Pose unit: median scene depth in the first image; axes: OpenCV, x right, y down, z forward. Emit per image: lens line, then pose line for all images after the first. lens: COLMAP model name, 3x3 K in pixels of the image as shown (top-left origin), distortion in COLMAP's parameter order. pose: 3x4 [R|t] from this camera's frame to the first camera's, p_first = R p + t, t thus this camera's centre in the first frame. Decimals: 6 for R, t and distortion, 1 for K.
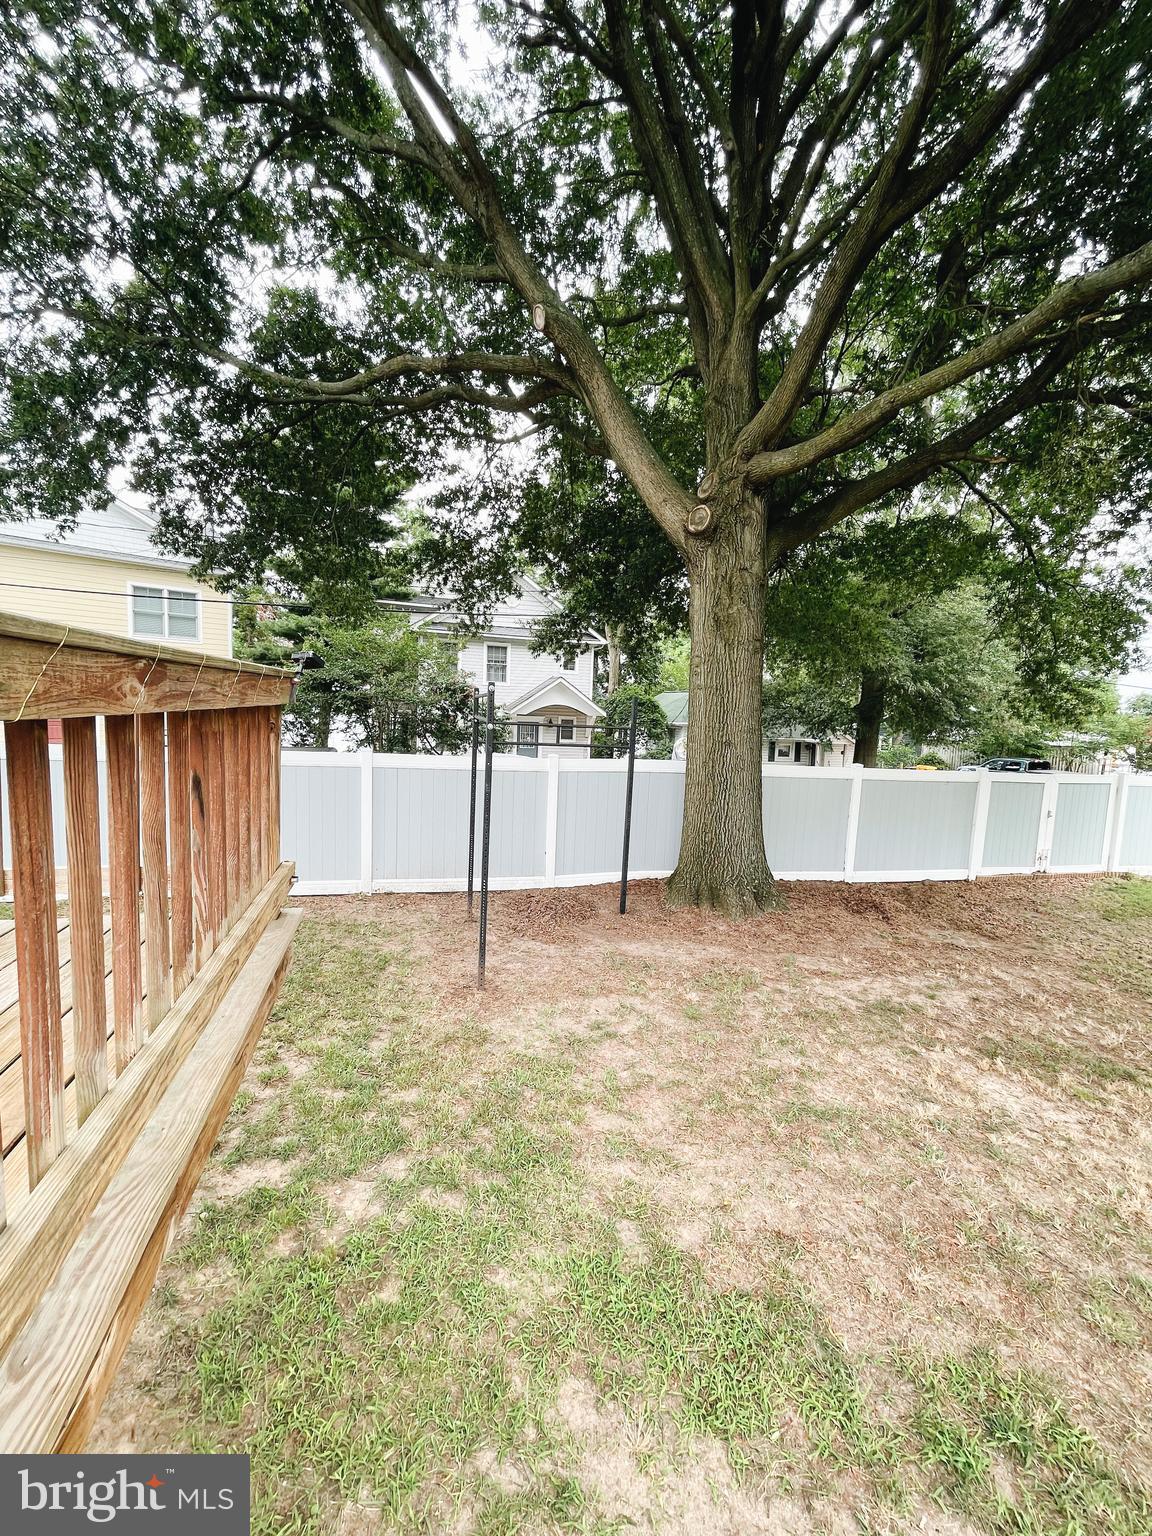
lens RADIAL K [[616.5, 0, 577.4], [0, 616.5, 771.5], [0, 0, 1]] dist [0.000239, 0.000067]
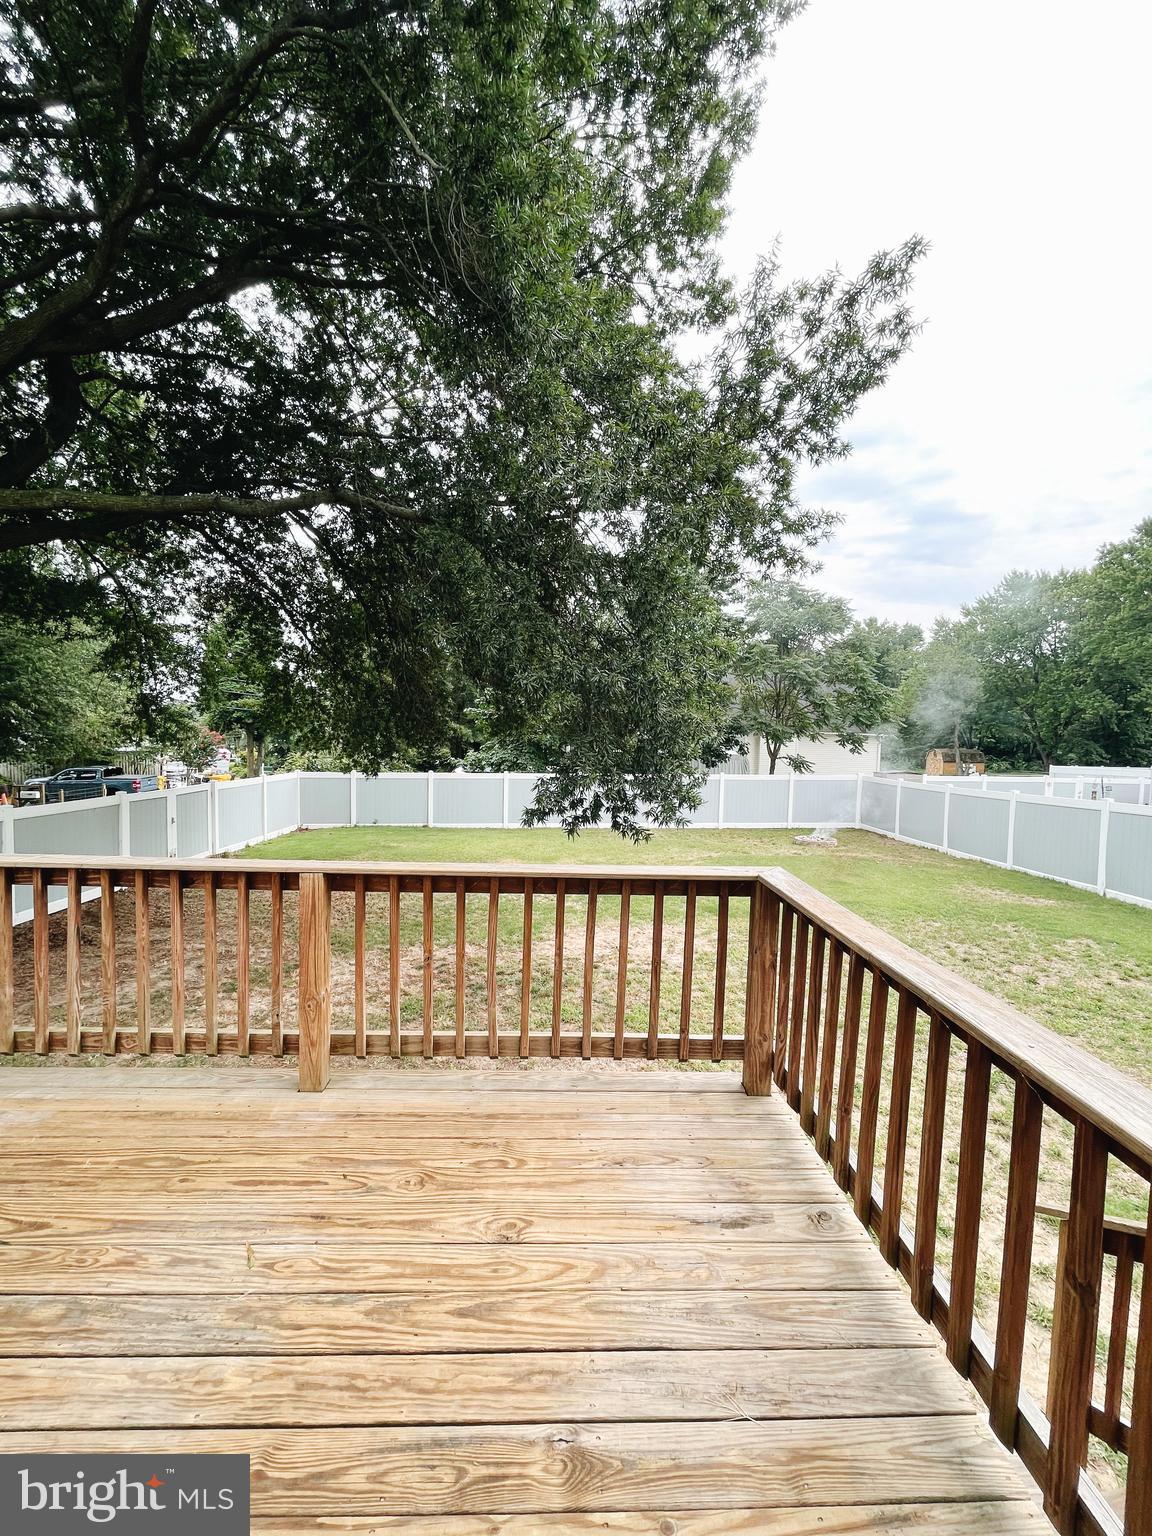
lens RADIAL K [[616.5, 0, 577.4], [0, 616.5, 771.5], [0, 0, 1]] dist [0.000239, 0.000067]
pose [[0.236358, -0.097243, 0.966788, -0.238524], [0.088077, 0.993028, 0.078349, -0.054478], [-0.967666, 0.066633, 0.243275, -0.103997]]
